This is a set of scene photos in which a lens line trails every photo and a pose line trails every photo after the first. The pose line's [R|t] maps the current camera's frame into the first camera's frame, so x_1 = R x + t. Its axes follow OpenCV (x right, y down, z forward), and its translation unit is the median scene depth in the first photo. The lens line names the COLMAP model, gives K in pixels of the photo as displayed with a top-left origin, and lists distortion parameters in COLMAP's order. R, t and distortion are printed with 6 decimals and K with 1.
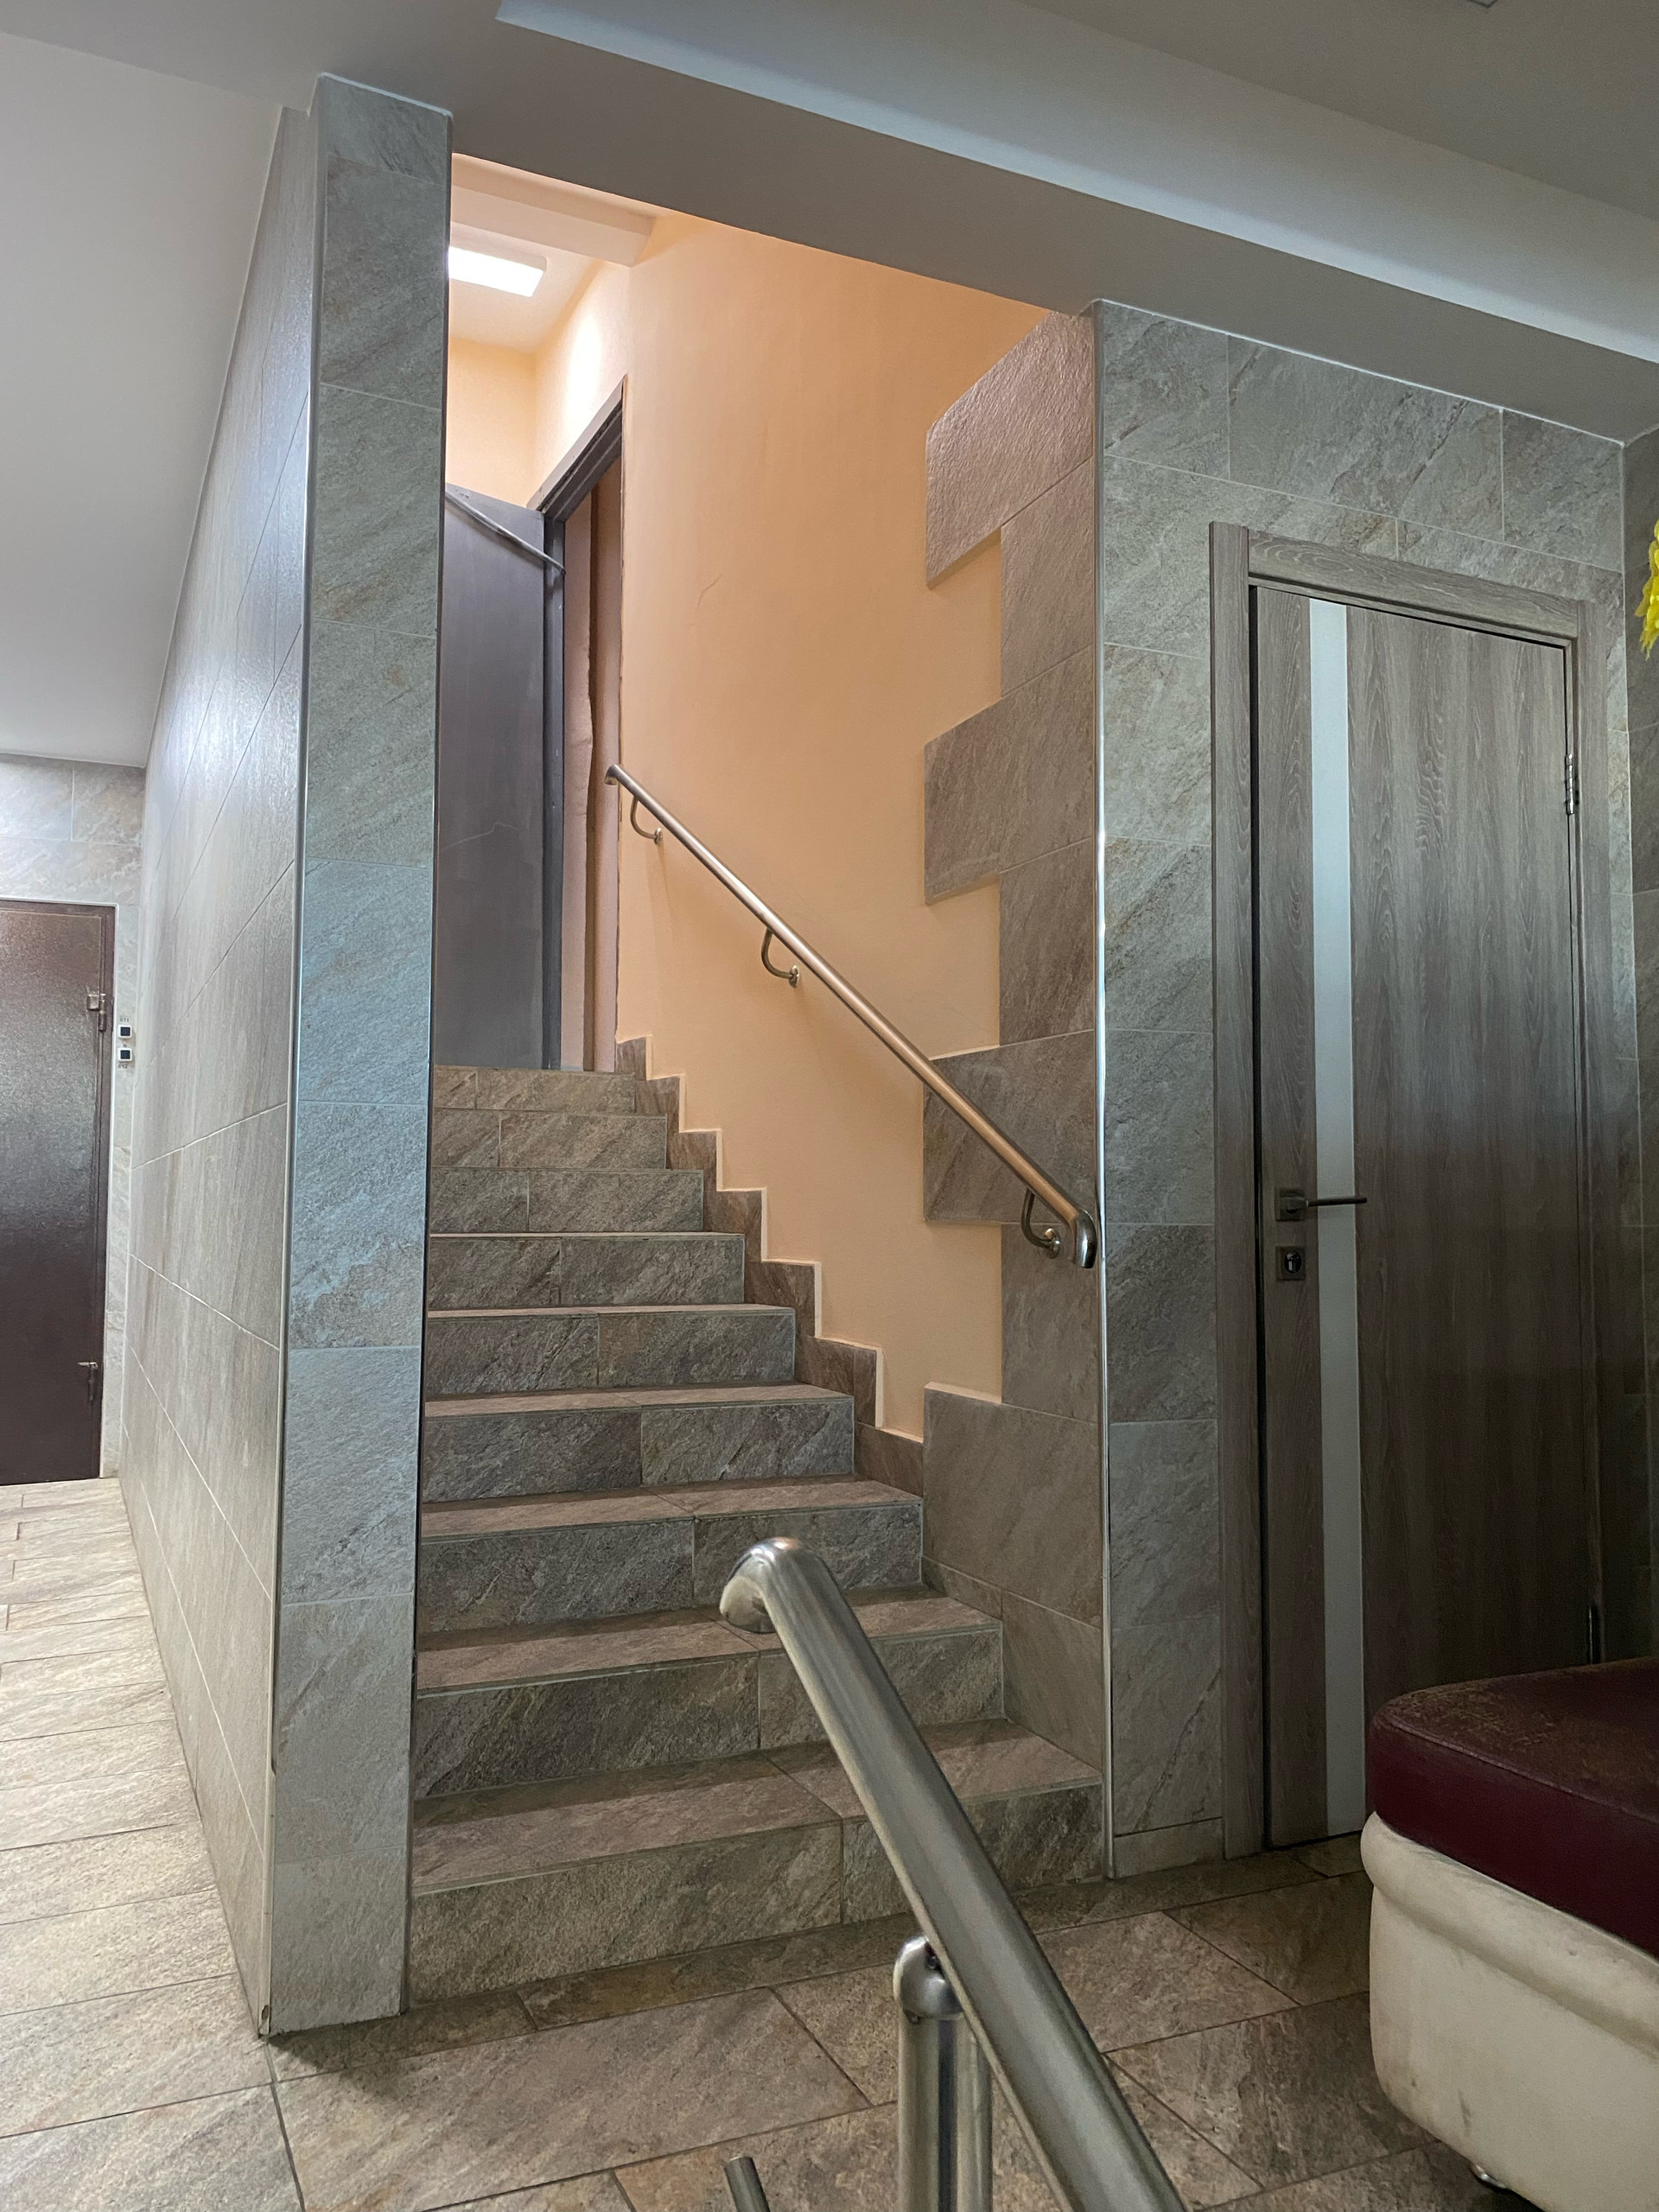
lens RADIAL K [[1682.1, 0, 825.2], [0, 1682.1, 1111.4], [0, 0, 1]] dist [0.022177, -0.022368]
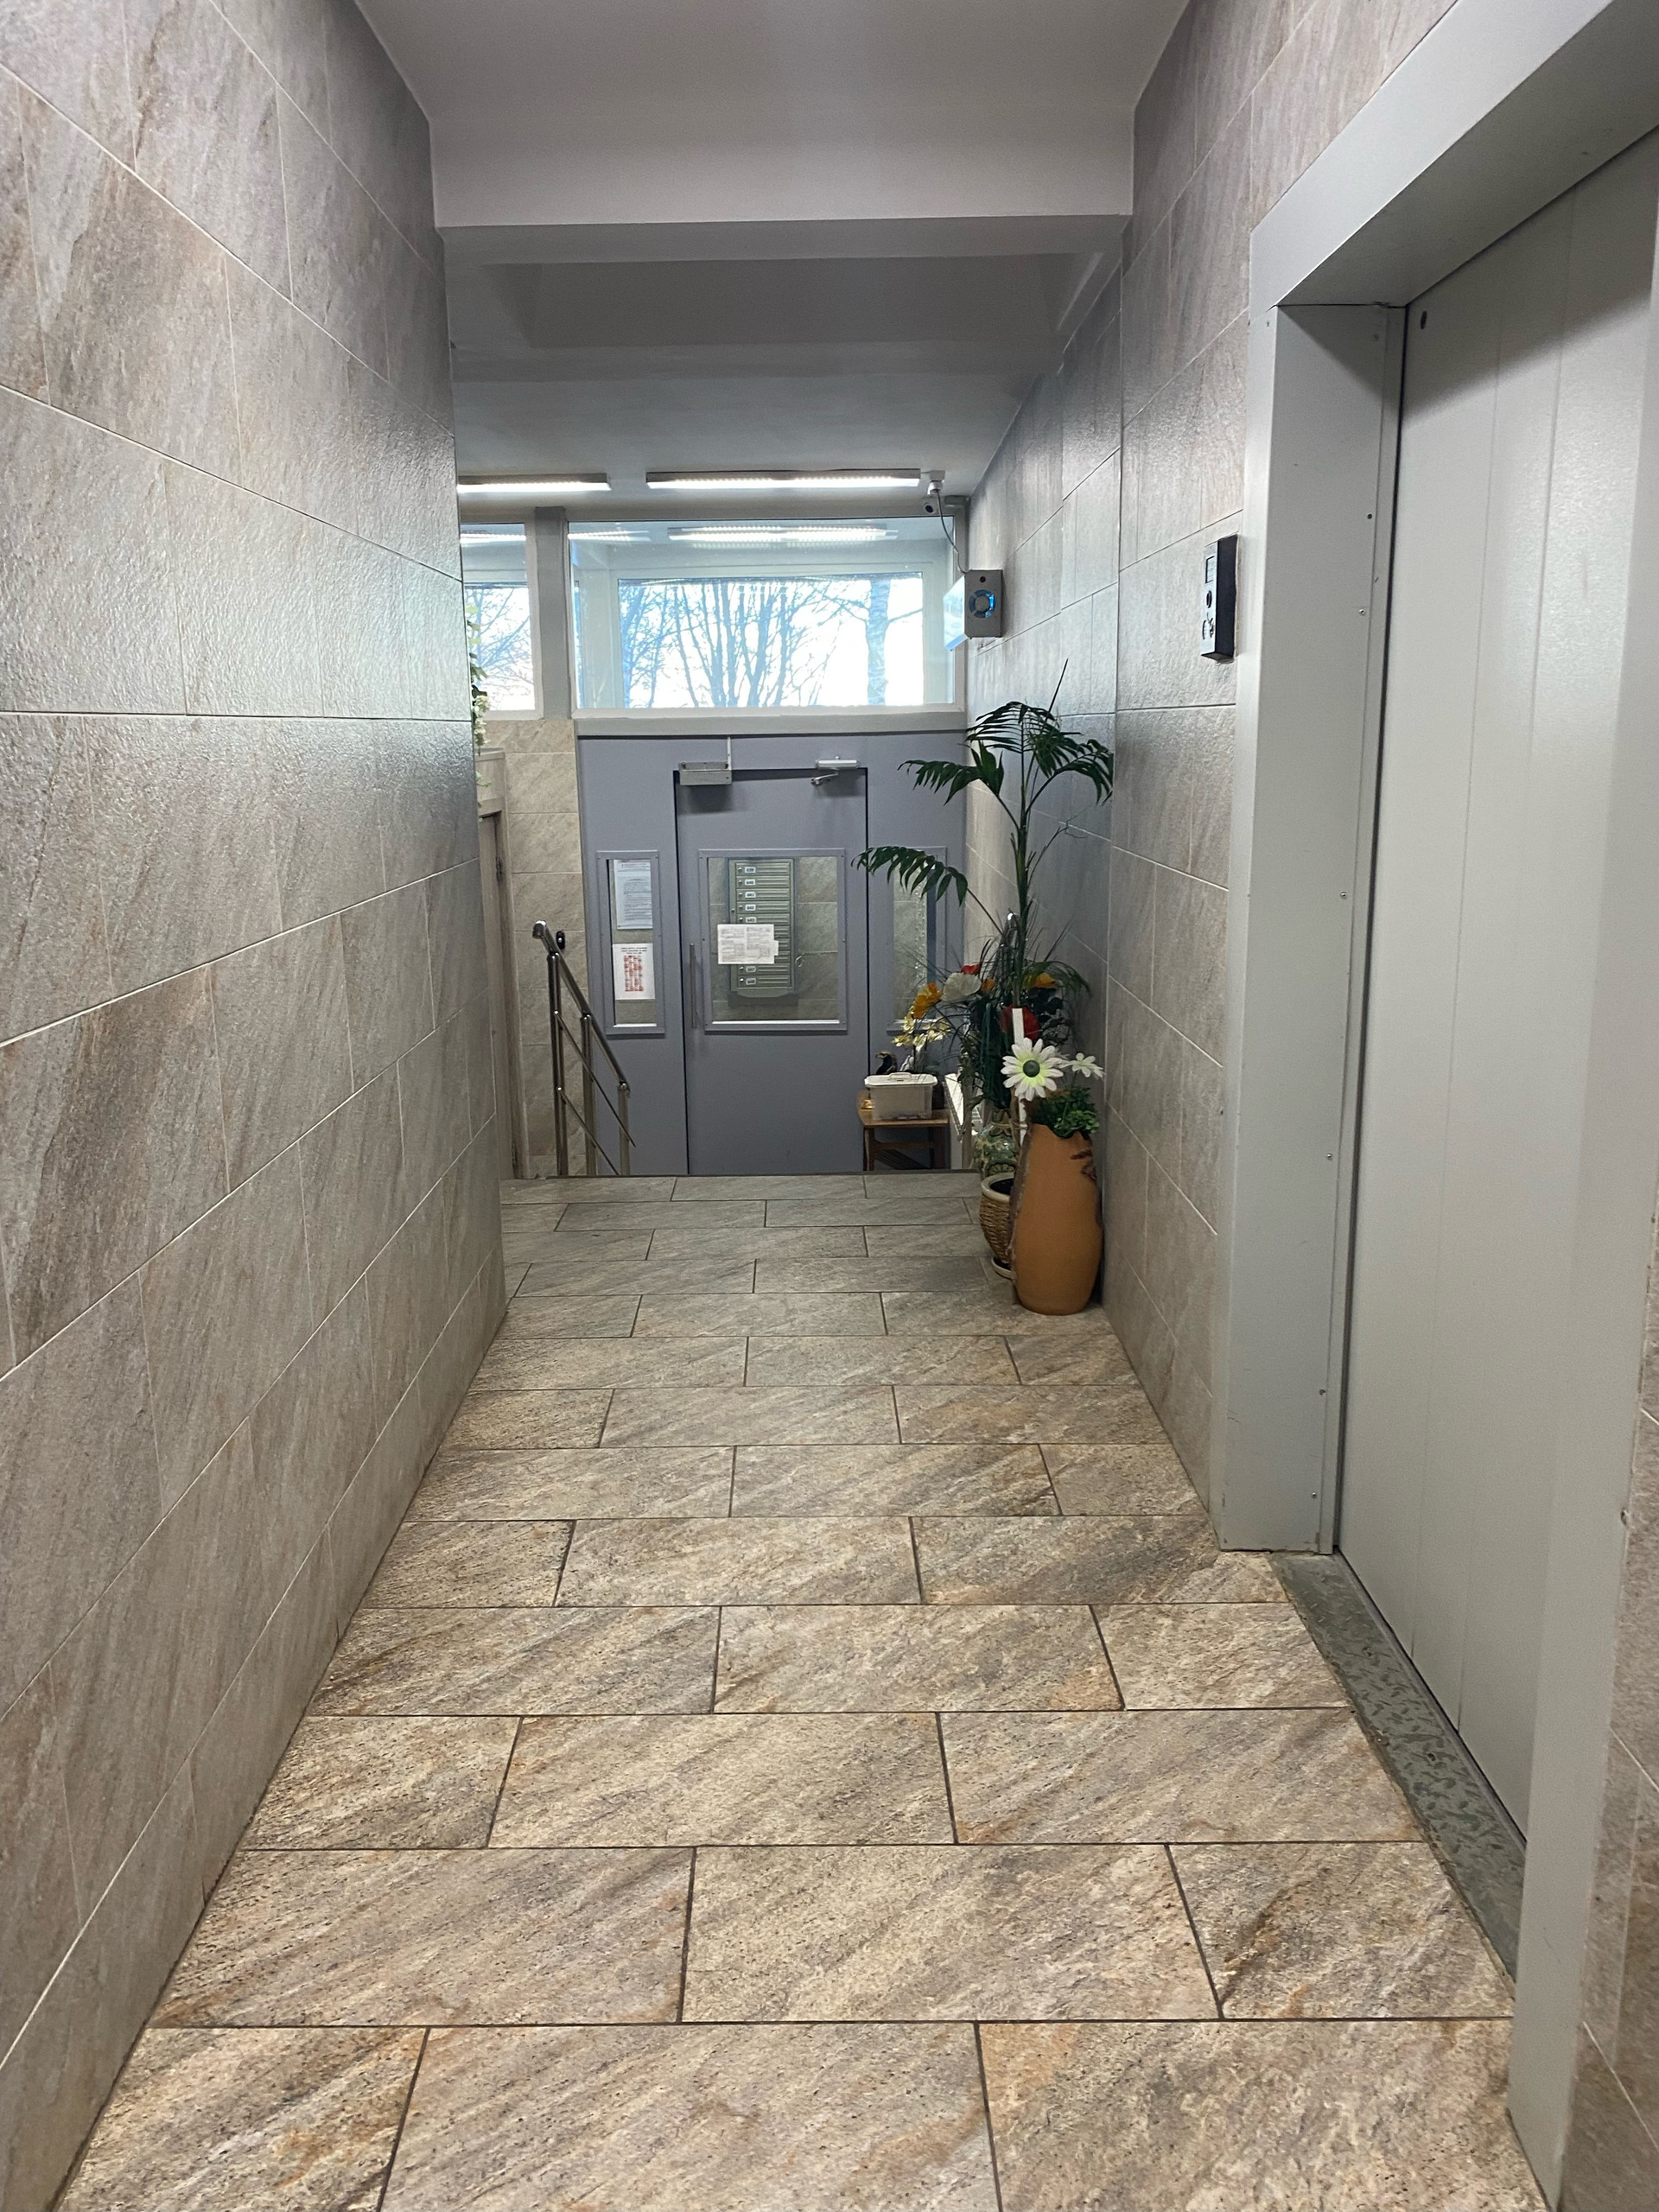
lens RADIAL K [[1682.1, 0, 825.2], [0, 1682.1, 1111.4], [0, 0, 1]] dist [0.022177, -0.022368]
pose [[-0.913157, -0.087249, 0.398162, -1.340209], [-0.018851, 0.984817, 0.172568, -0.052421], [-0.407173, 0.150076, -0.900937, 2.391352]]
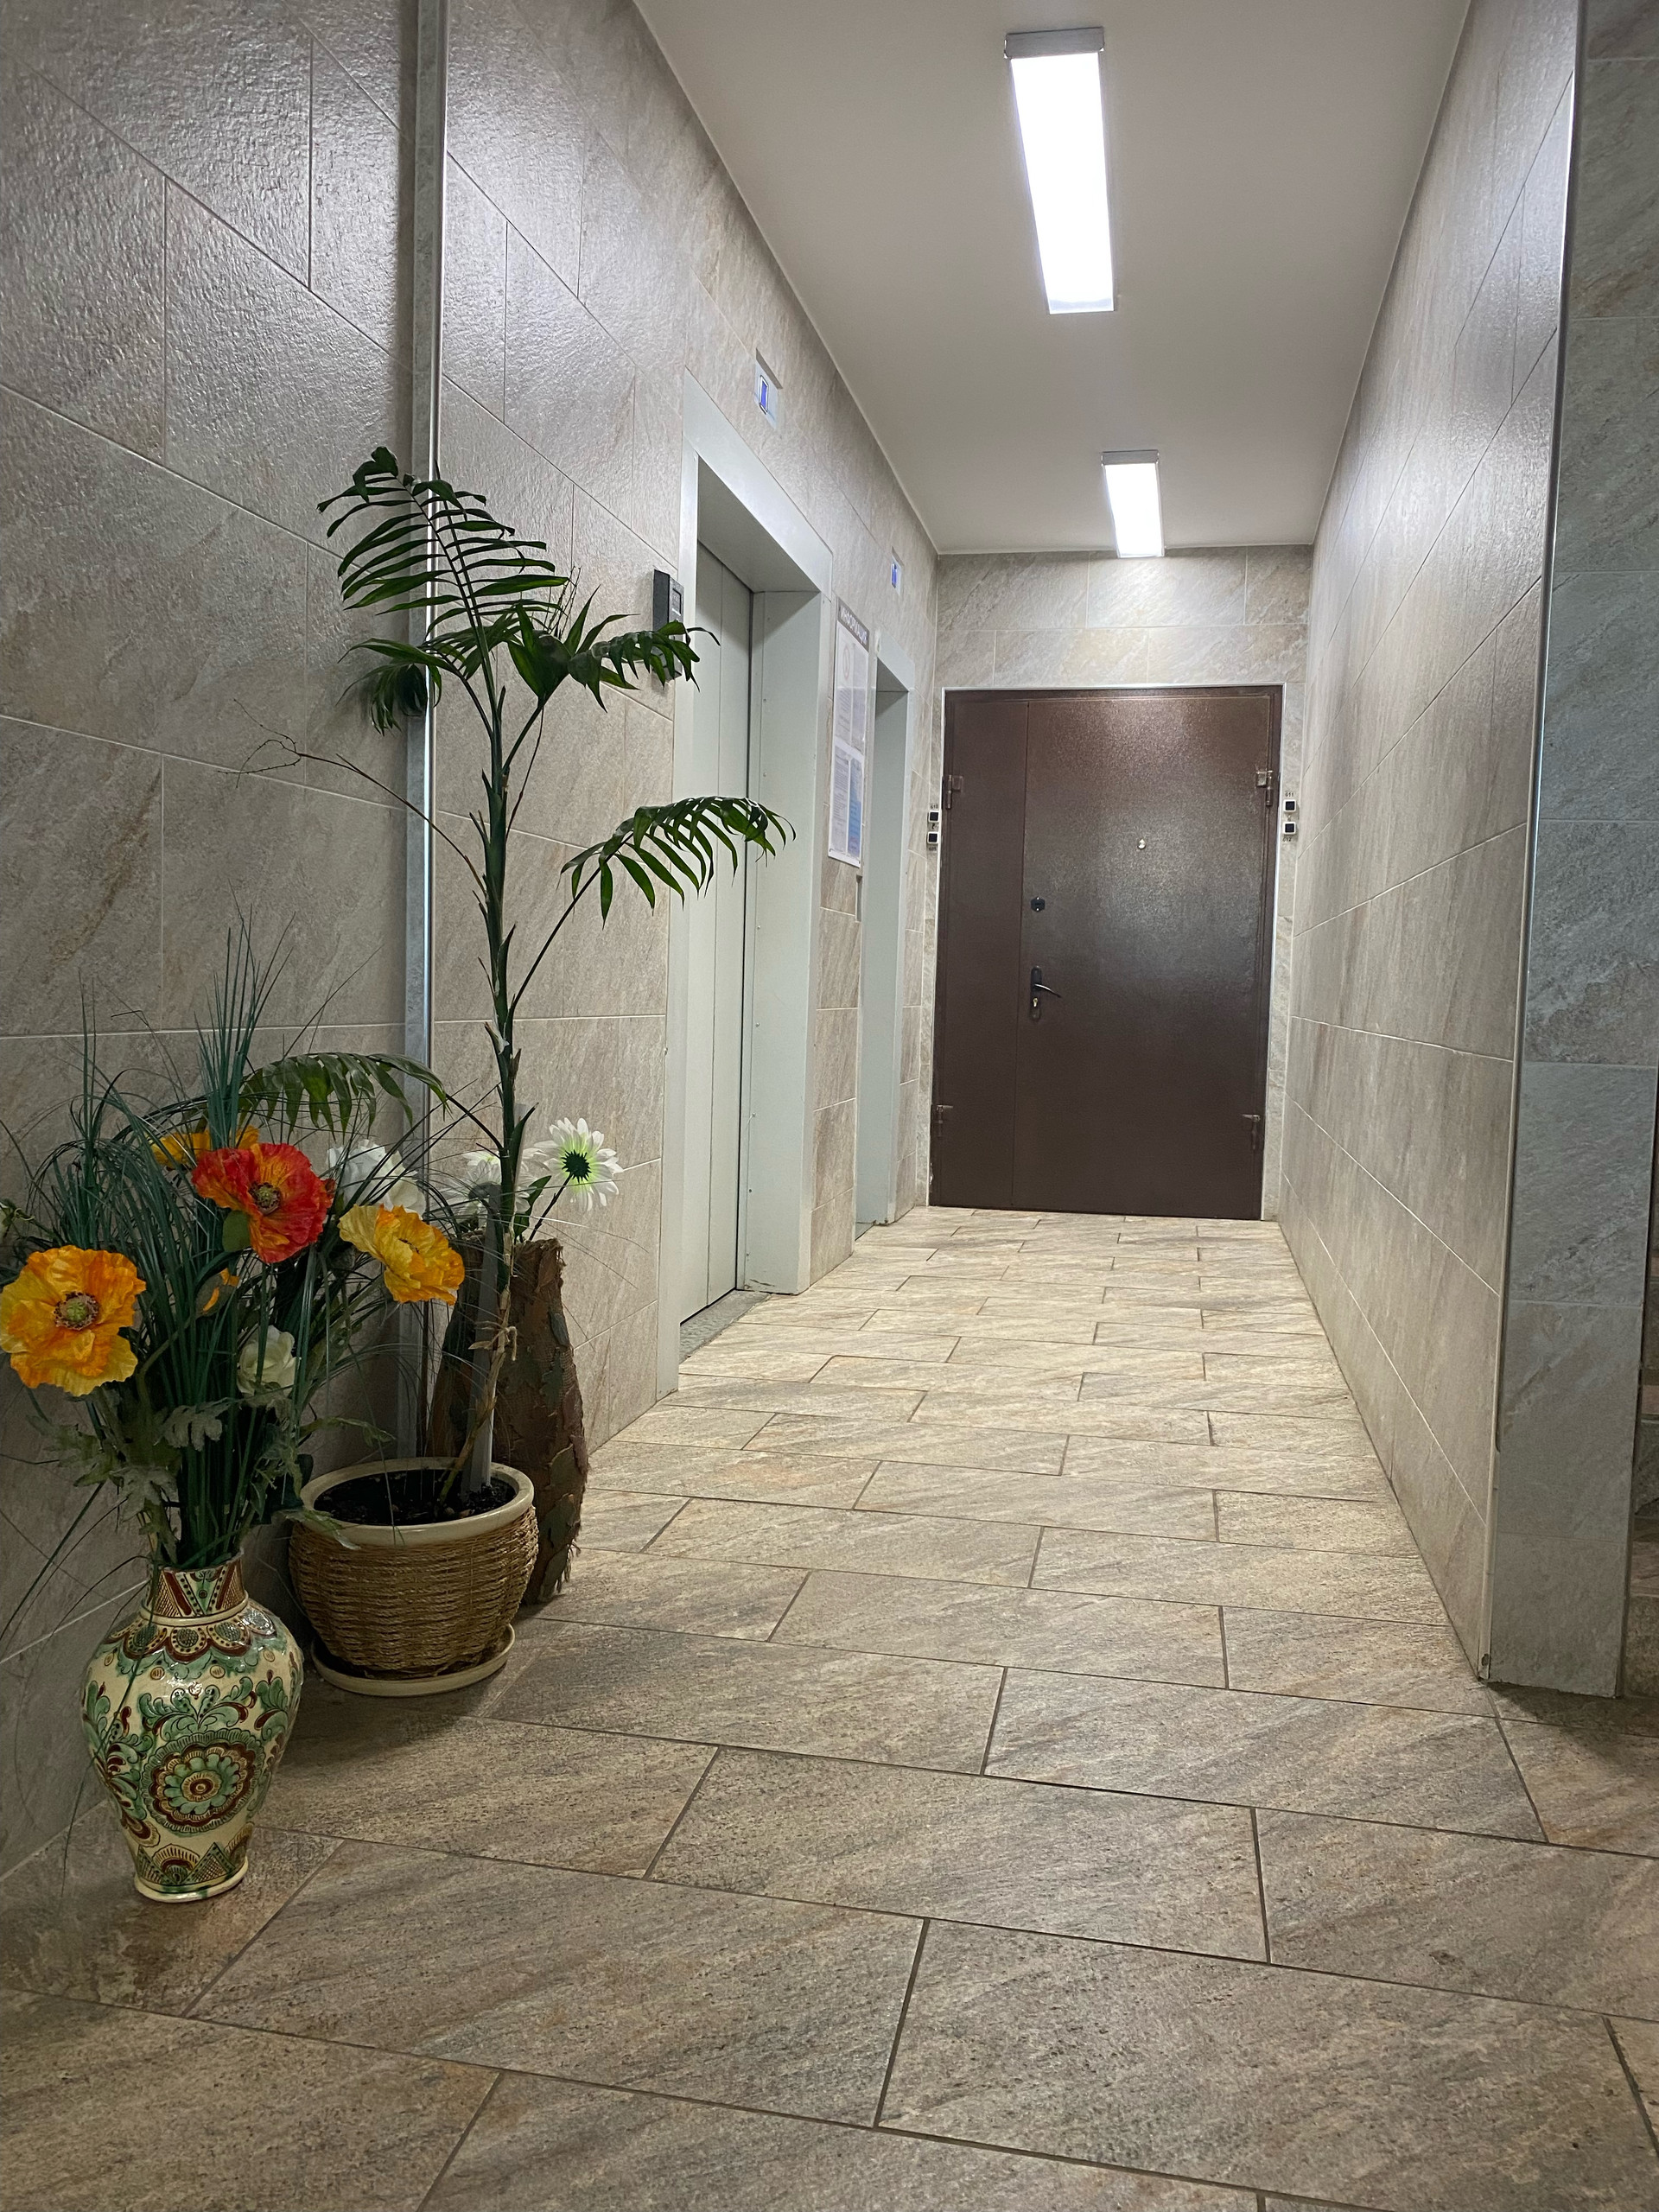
lens RADIAL K [[1682.1, 0, 825.2], [0, 1682.1, 1111.4], [0, 0, 1]] dist [0.022177, -0.022368]
pose [[0.803659, 0.059558, -0.592102, -0.043158], [0.013336, 0.992927, 0.117976, 0.040538], [0.594940, -0.102709, 0.797181, -0.080959]]
